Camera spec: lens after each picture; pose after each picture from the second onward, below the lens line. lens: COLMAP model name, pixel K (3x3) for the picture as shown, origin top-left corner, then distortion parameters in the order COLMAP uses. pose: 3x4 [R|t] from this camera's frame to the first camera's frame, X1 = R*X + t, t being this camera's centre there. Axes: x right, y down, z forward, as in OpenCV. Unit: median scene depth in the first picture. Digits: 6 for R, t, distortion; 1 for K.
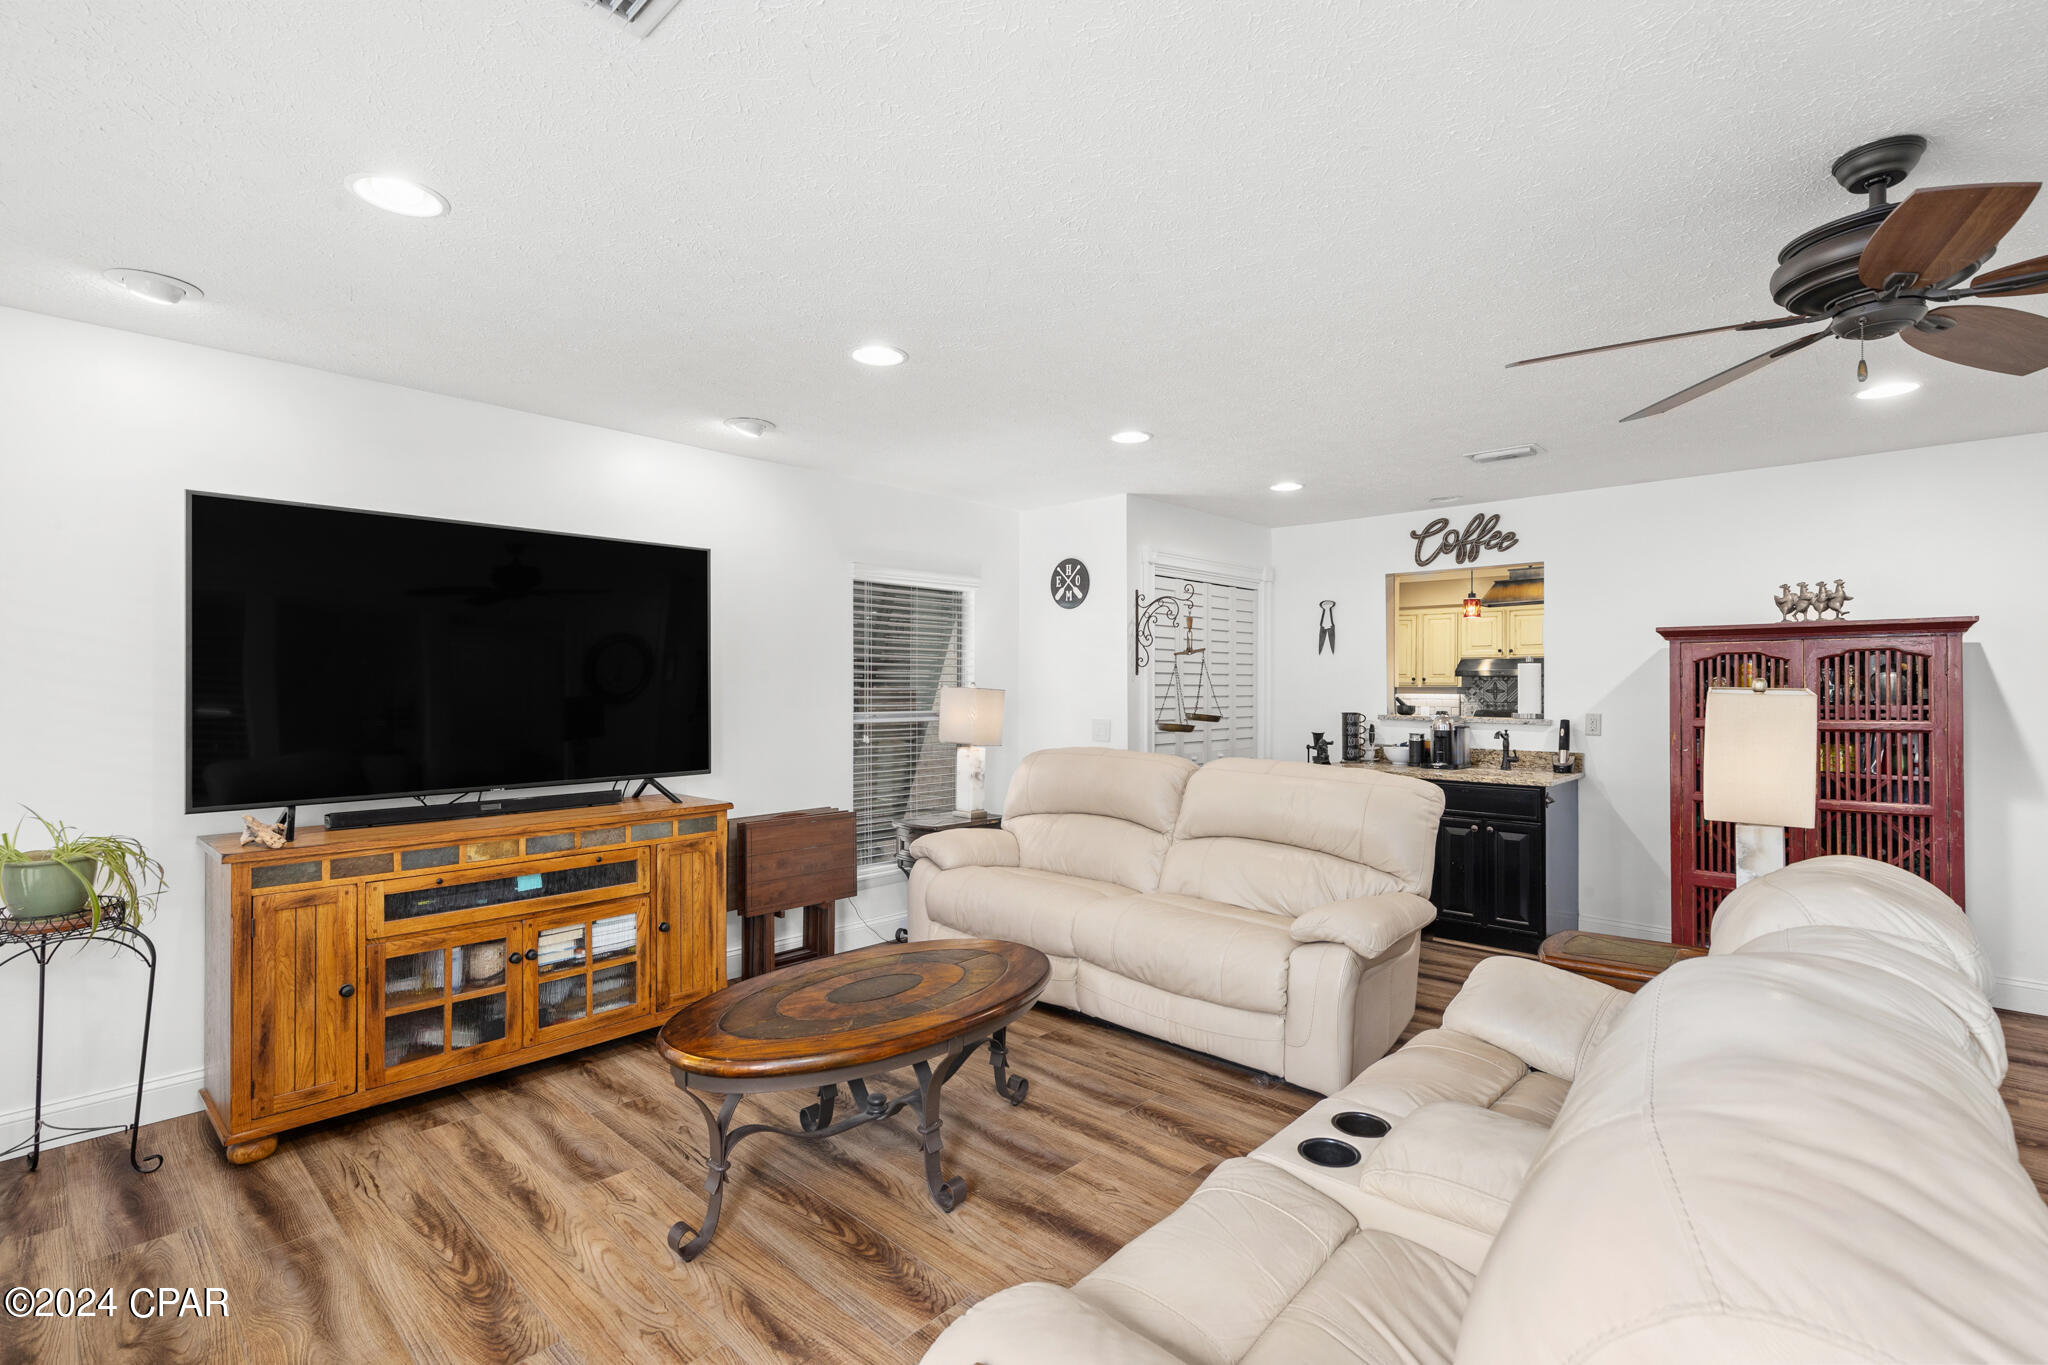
lens RADIAL K [[935.4, 0, 1027.0], [0, 935.4, 686.8], [0, 0, 1]] dist [0.003206, -0.000170]
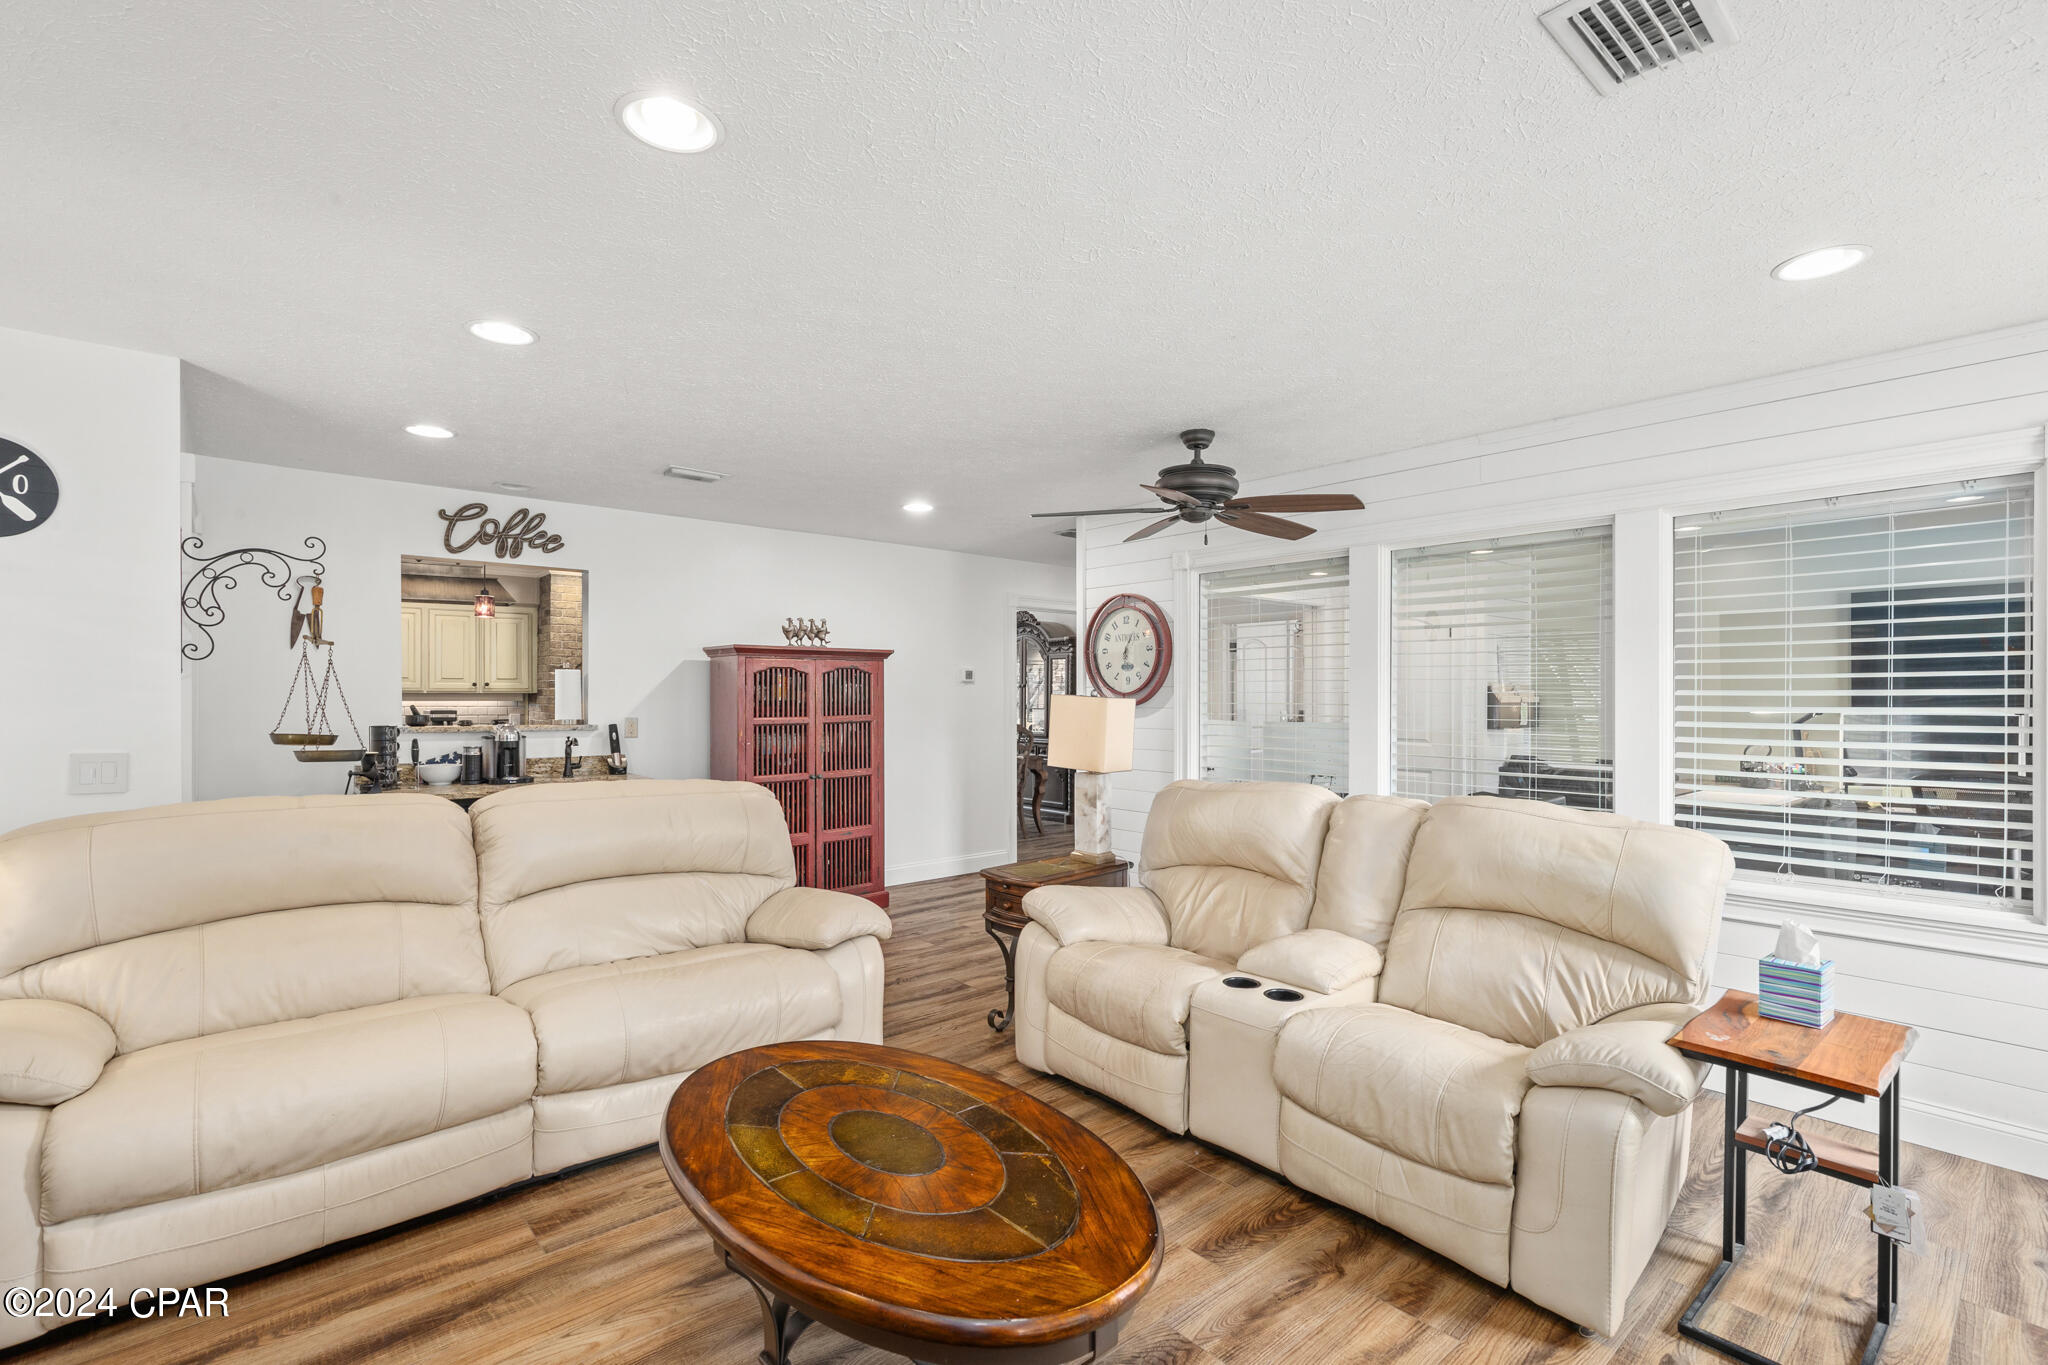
lens RADIAL K [[935.4, 0, 1026.9], [0, 935.4, 686.4], [0, 0, 1]] dist [0.003206, -0.000170]
pose [[0.116959, 0.007356, 0.993110, -0.402117], [-0.001776, 0.999973, -0.007197, -0.000320], [-0.993135, -0.000922, 0.116968, 0.400691]]
